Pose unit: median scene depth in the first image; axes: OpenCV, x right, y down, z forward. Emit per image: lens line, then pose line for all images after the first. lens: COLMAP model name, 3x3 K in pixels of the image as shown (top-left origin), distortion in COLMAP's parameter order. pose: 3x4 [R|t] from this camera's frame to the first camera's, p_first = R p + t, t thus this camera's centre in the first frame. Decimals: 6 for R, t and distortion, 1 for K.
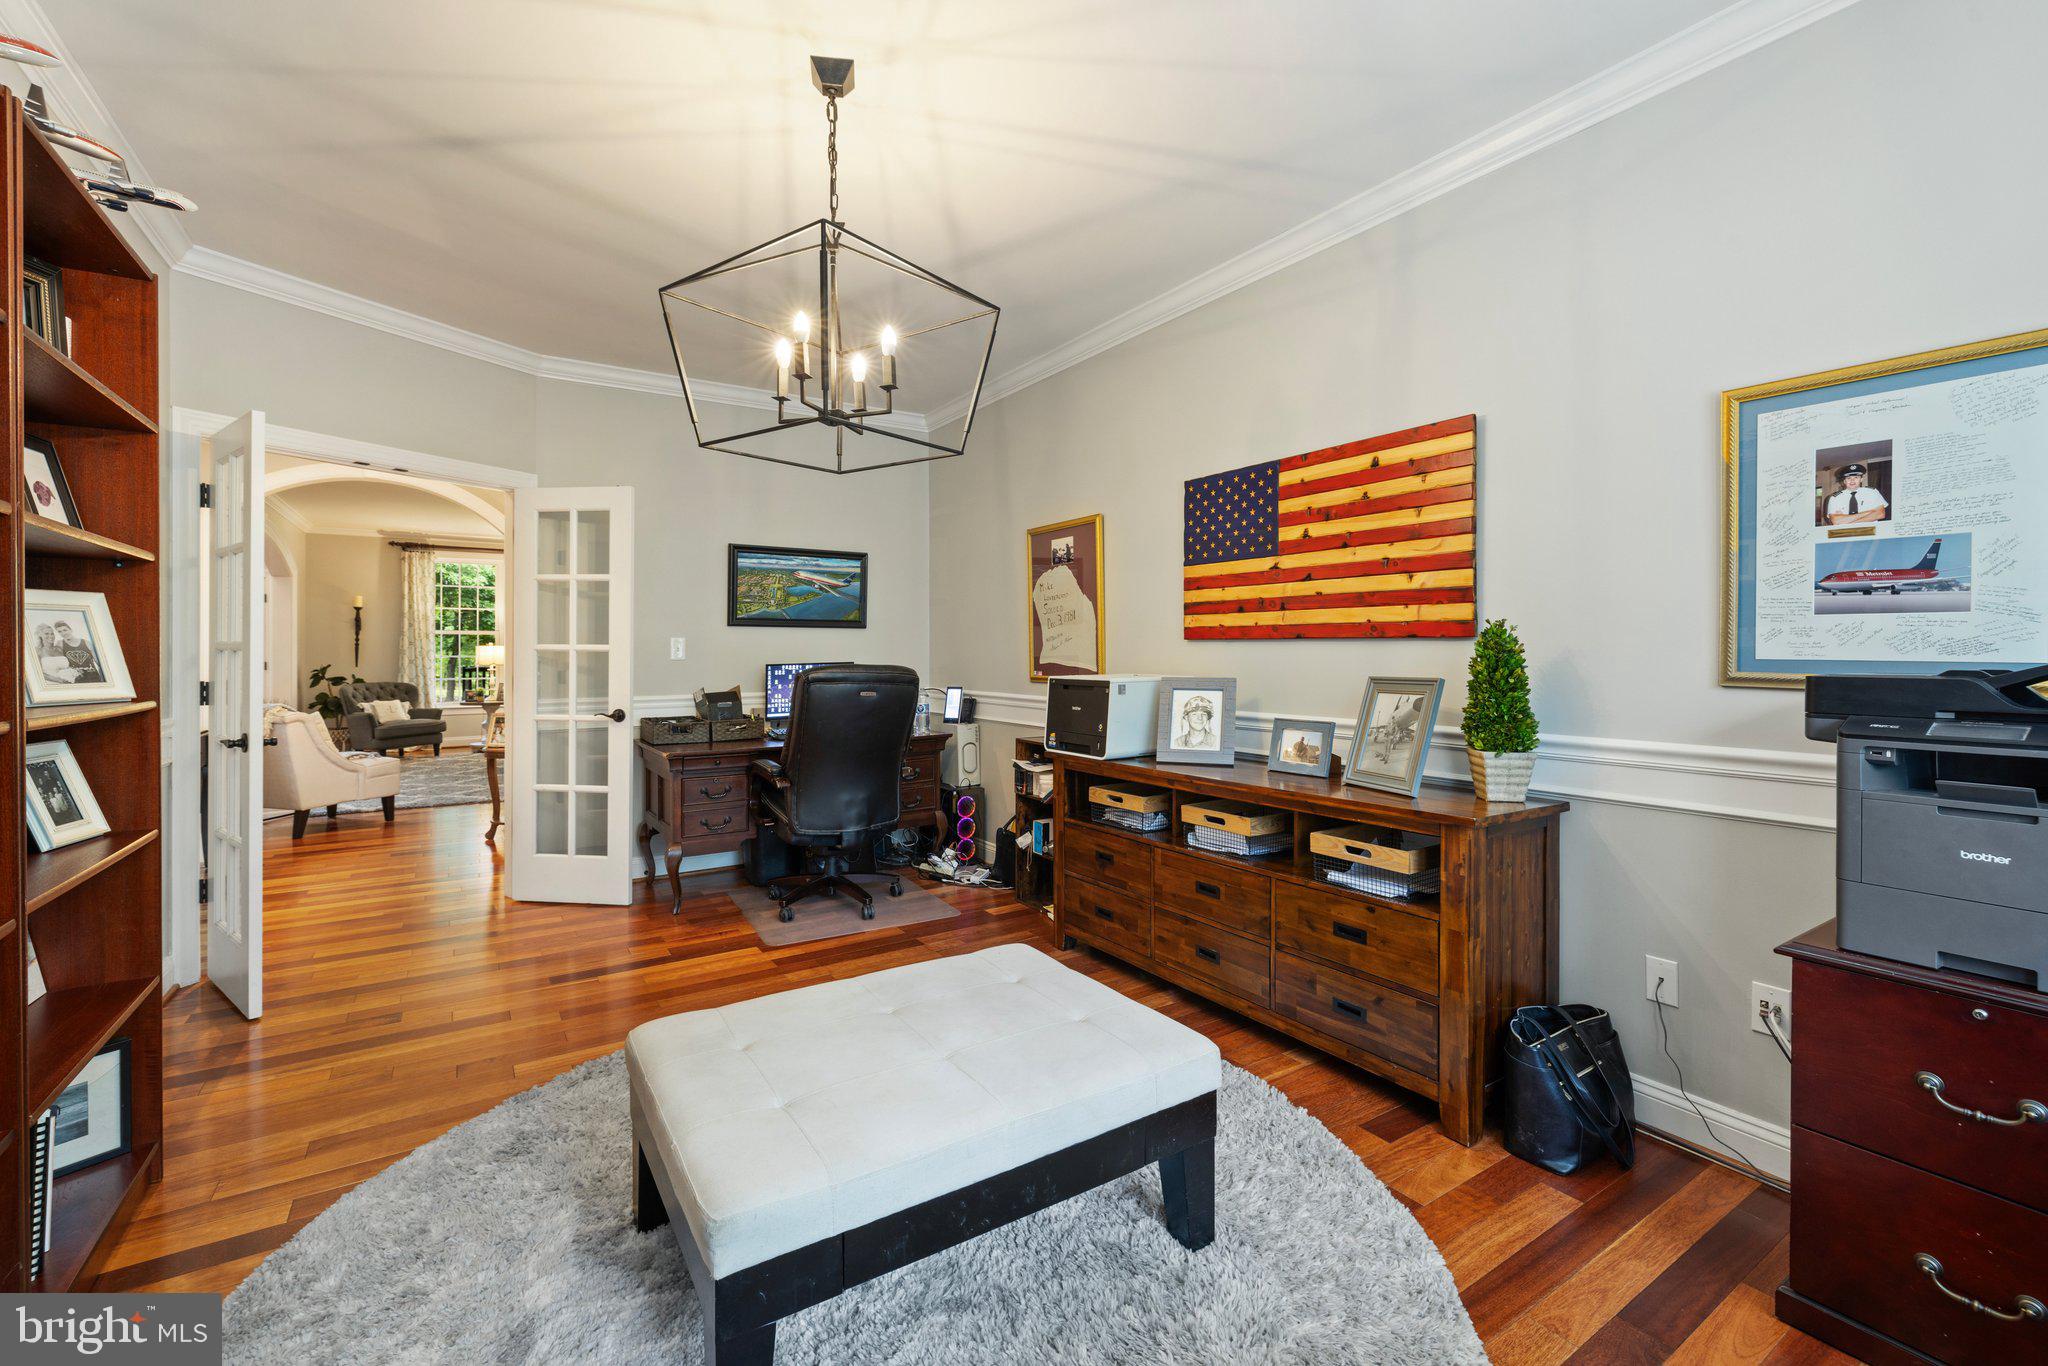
lens RADIAL K [[867.4, 0, 1020.2], [0, 867.4, 662.4], [0, 0, 1]] dist [-0.001878, 0.000655]
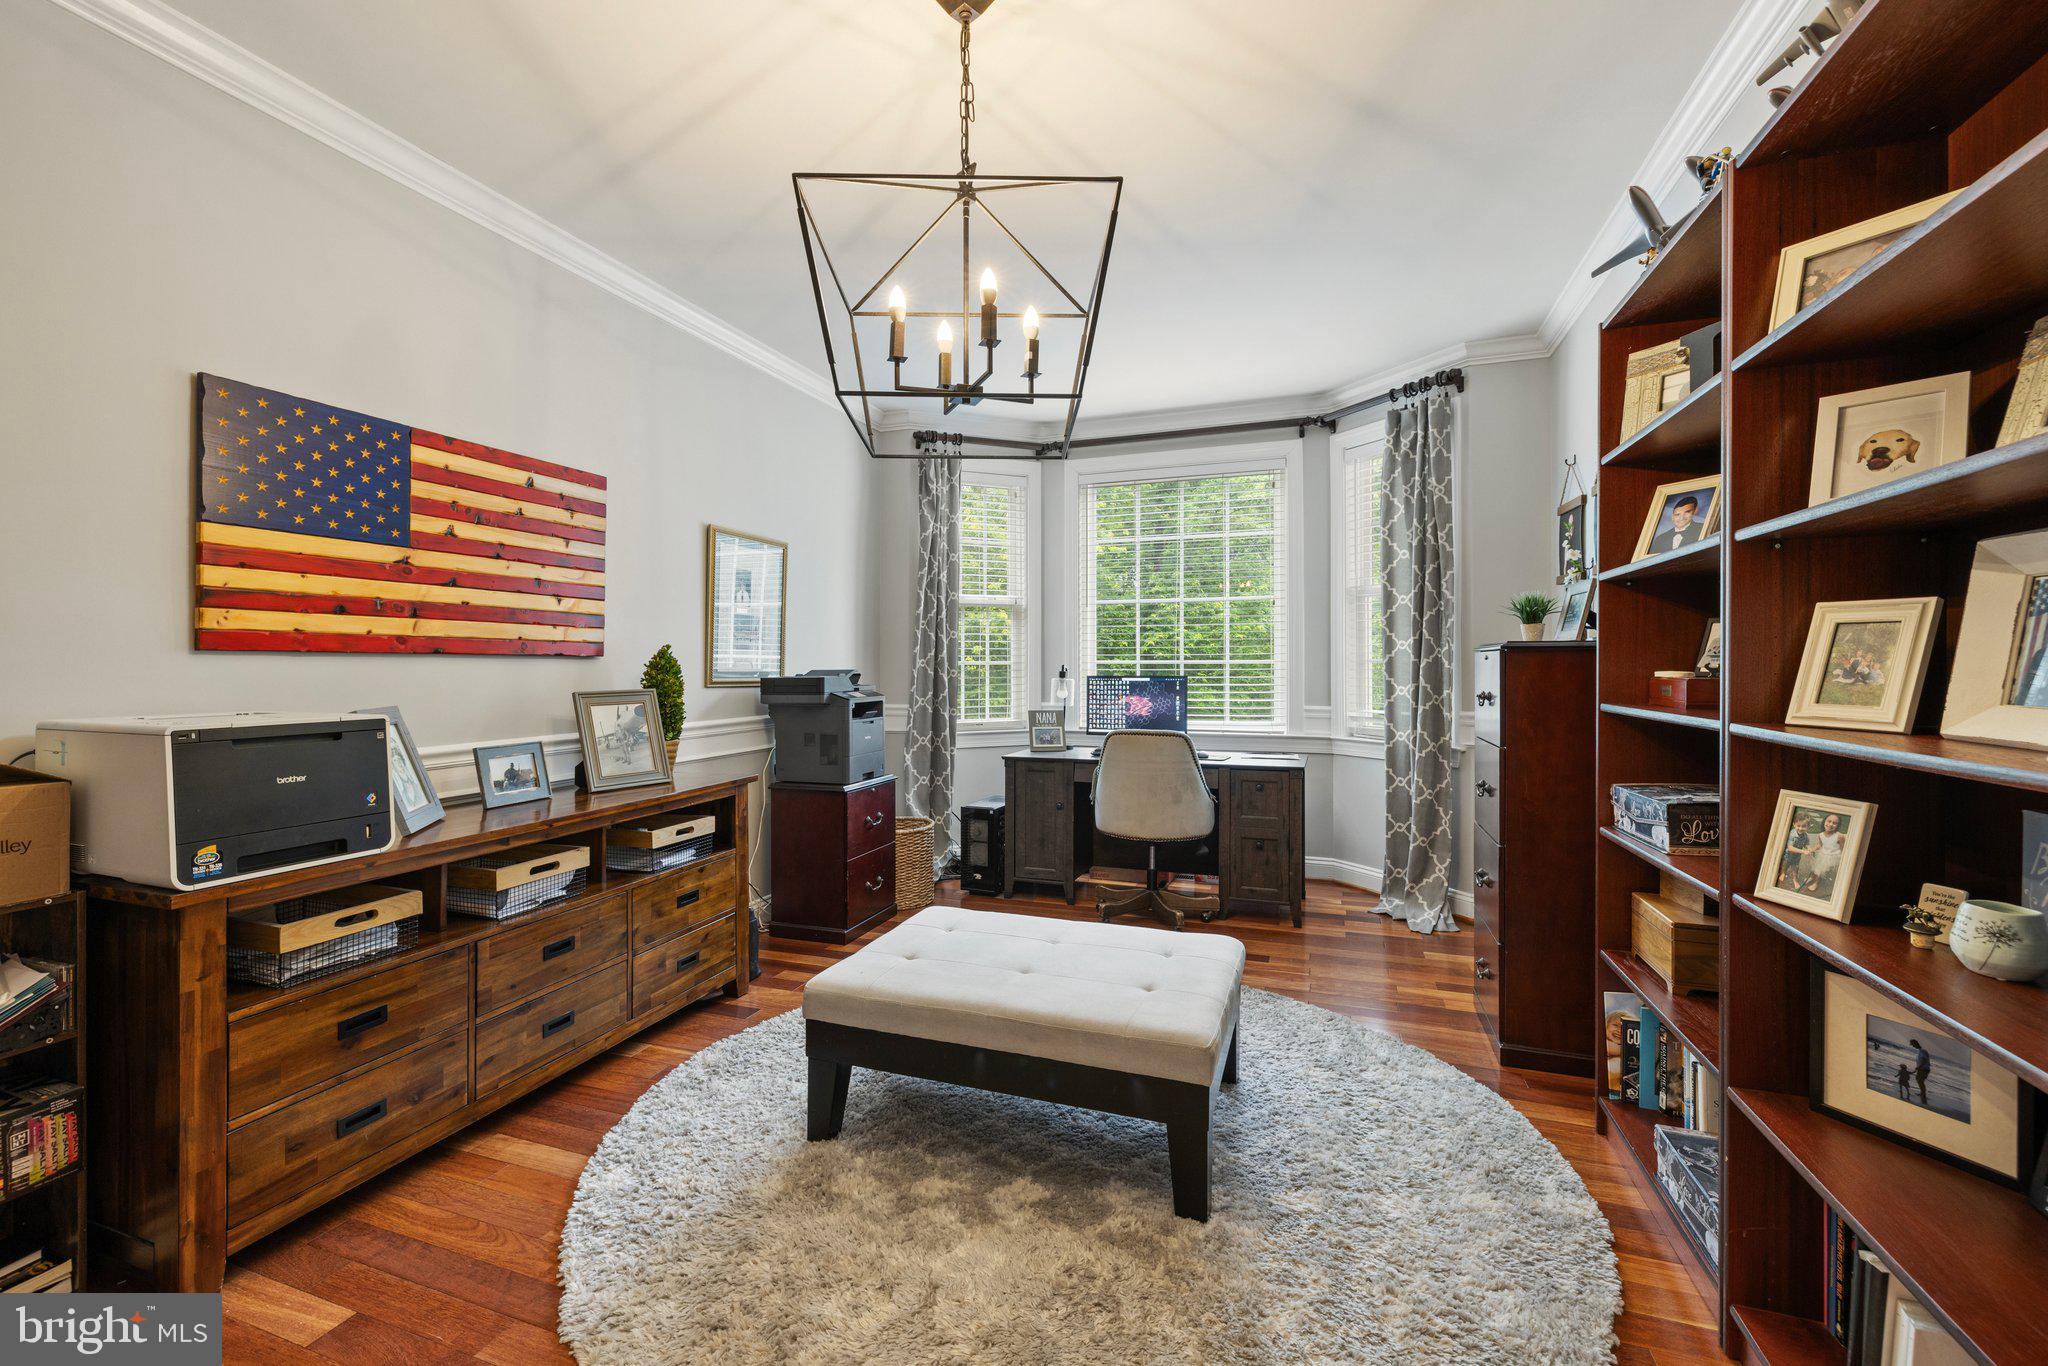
lens RADIAL K [[867.4, 0, 1018.5], [0, 867.4, 671.8], [0, 0, 1]] dist [-0.001878, 0.000655]
pose [[-0.608908, -0.004195, 0.793230, -0.705135], [0.012988, 0.999799, 0.015257, -0.016339], [-0.793135, 0.019592, -0.608731, 1.106029]]
